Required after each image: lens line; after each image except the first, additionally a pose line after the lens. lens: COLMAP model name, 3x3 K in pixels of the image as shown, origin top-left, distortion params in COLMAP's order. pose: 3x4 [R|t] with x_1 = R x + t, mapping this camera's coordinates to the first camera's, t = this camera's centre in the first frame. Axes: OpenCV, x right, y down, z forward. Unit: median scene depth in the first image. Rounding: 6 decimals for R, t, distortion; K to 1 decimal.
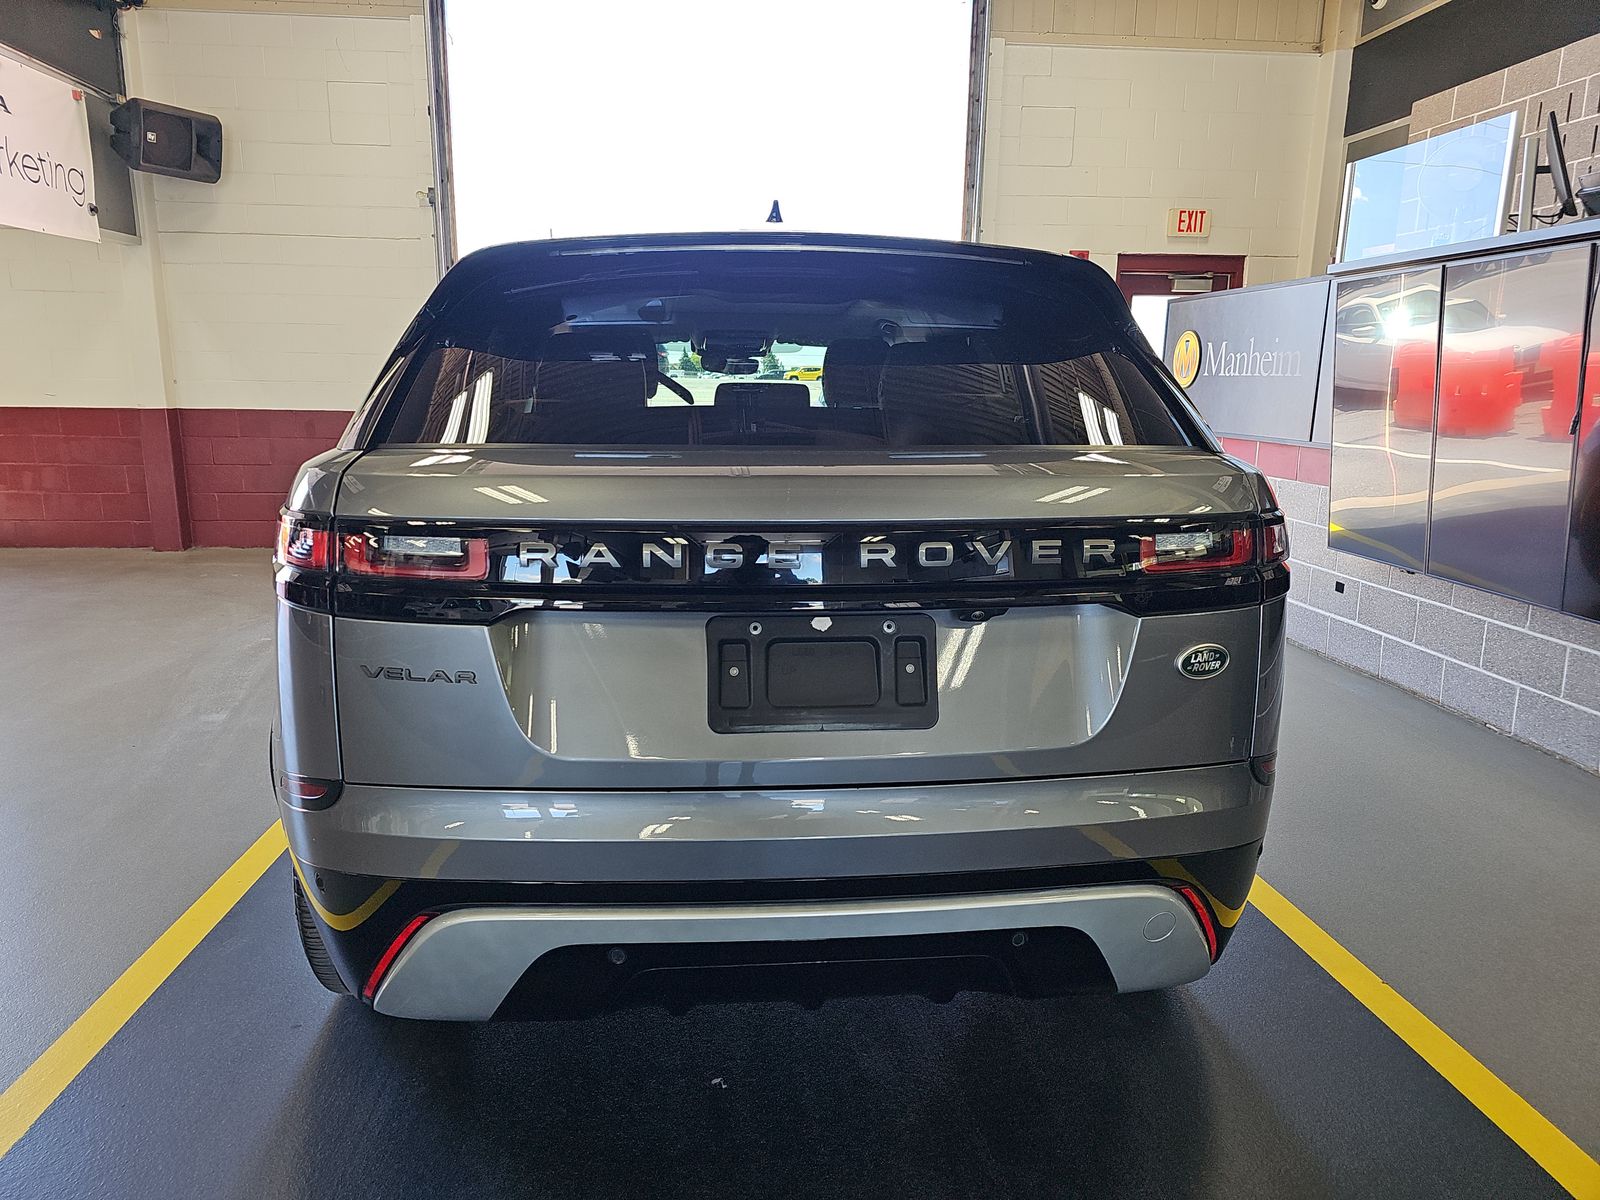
lens RADIAL K [[1066.0, 0, 800.0], [0, 1066.0, 600.0], [0, 0, 1]] dist [0.022903, -0.024217]
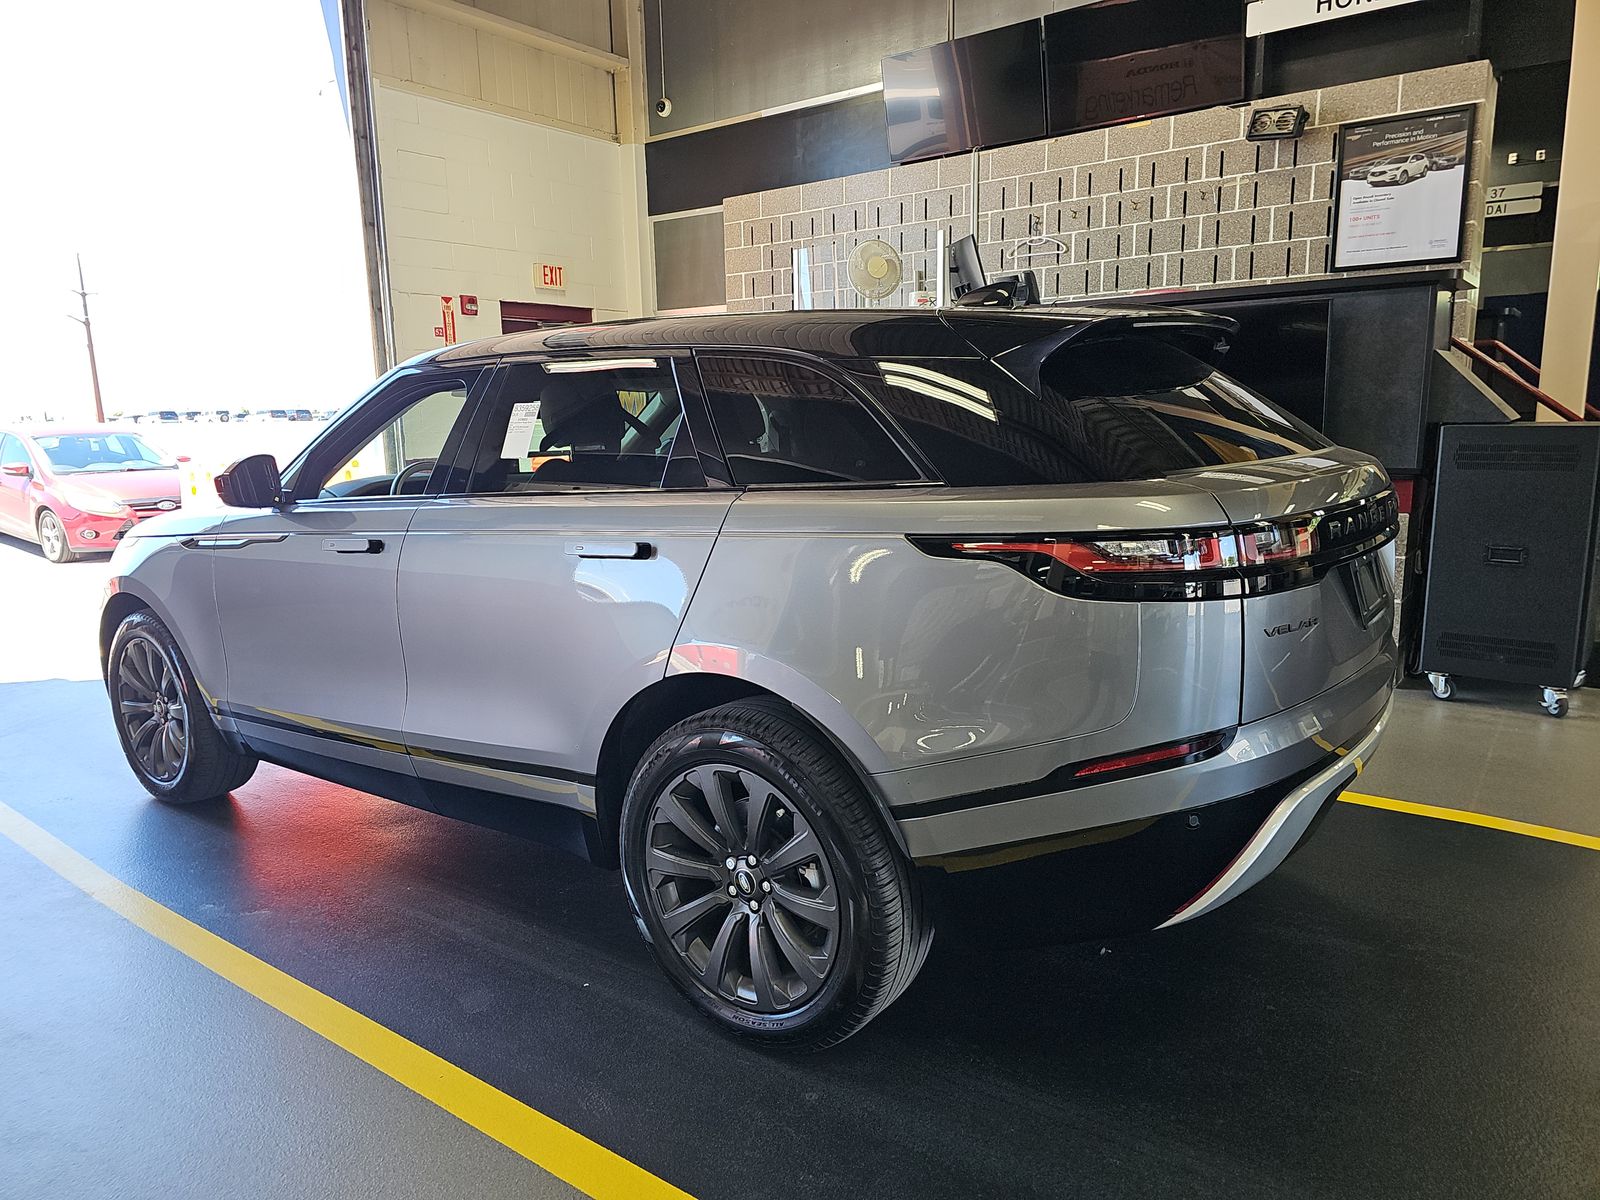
lens RADIAL K [[1066.0, 0, 800.0], [0, 1066.0, 600.0], [0, 0, 1]] dist [0.022903, -0.024217]
pose [[0.676169, -0.149902, 0.721335, -0.318724], [0.172675, 0.984056, 0.042635, -0.023875], [-0.716225, 0.095728, 0.691273, 0.077171]]
